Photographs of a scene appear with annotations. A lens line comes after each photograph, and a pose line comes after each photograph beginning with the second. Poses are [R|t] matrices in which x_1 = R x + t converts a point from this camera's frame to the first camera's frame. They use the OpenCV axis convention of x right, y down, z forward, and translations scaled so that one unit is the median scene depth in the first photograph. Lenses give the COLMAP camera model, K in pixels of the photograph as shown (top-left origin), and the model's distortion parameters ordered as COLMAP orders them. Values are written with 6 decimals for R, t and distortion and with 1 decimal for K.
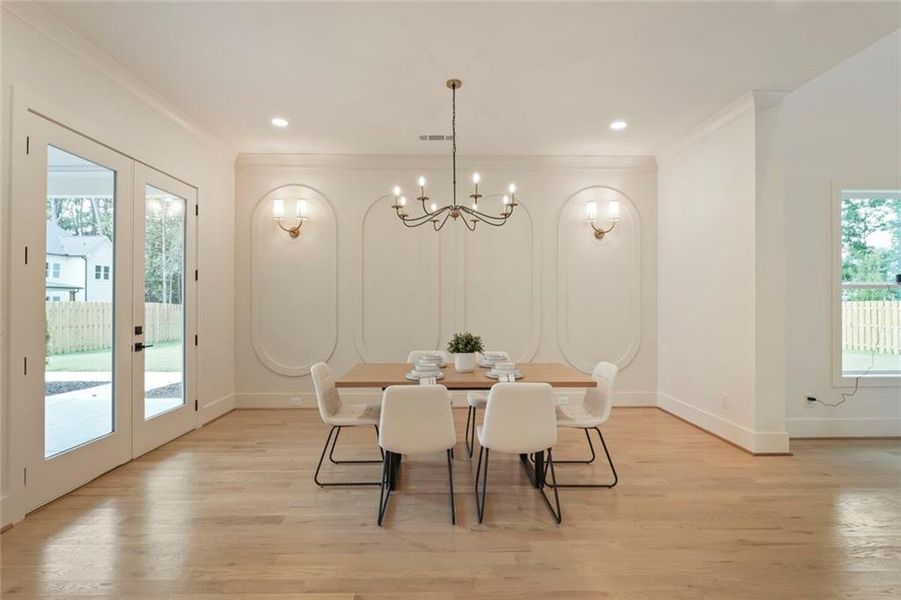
lens RADIAL K [[452.5, 0, 450.5], [0, 452.5, 300.0], [0, 0, 1]] dist [-0.000165, -0.000140]
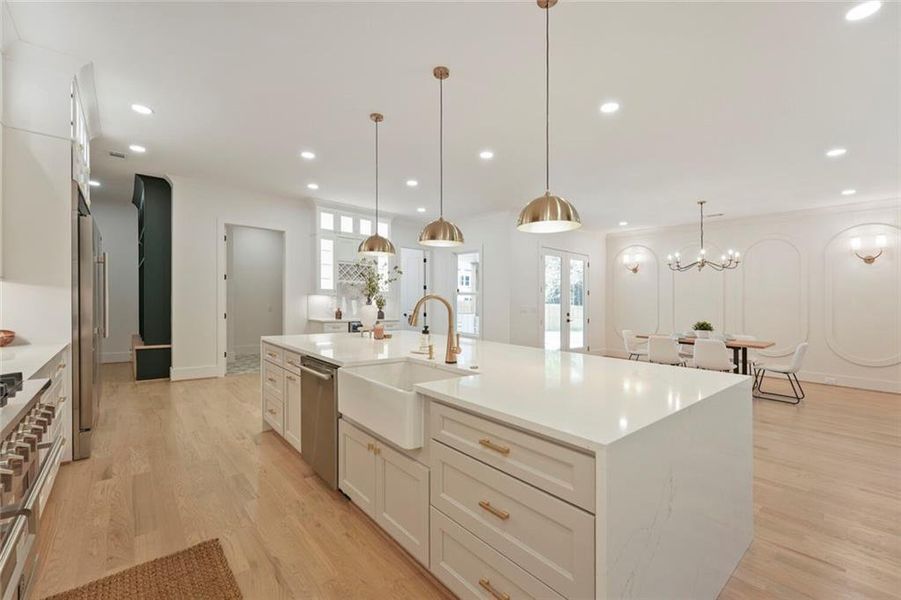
lens RADIAL K [[376.1, 0, 450.5], [0, 376.1, 300.0], [0, 0, 1]] dist [0.000483, 0.000074]
pose [[0.646825, 0.009146, -0.762584, 0.450814], [-0.015281, 0.999883, -0.000969, -0.006772], [0.762485, 0.012280, 0.646889, -0.782476]]
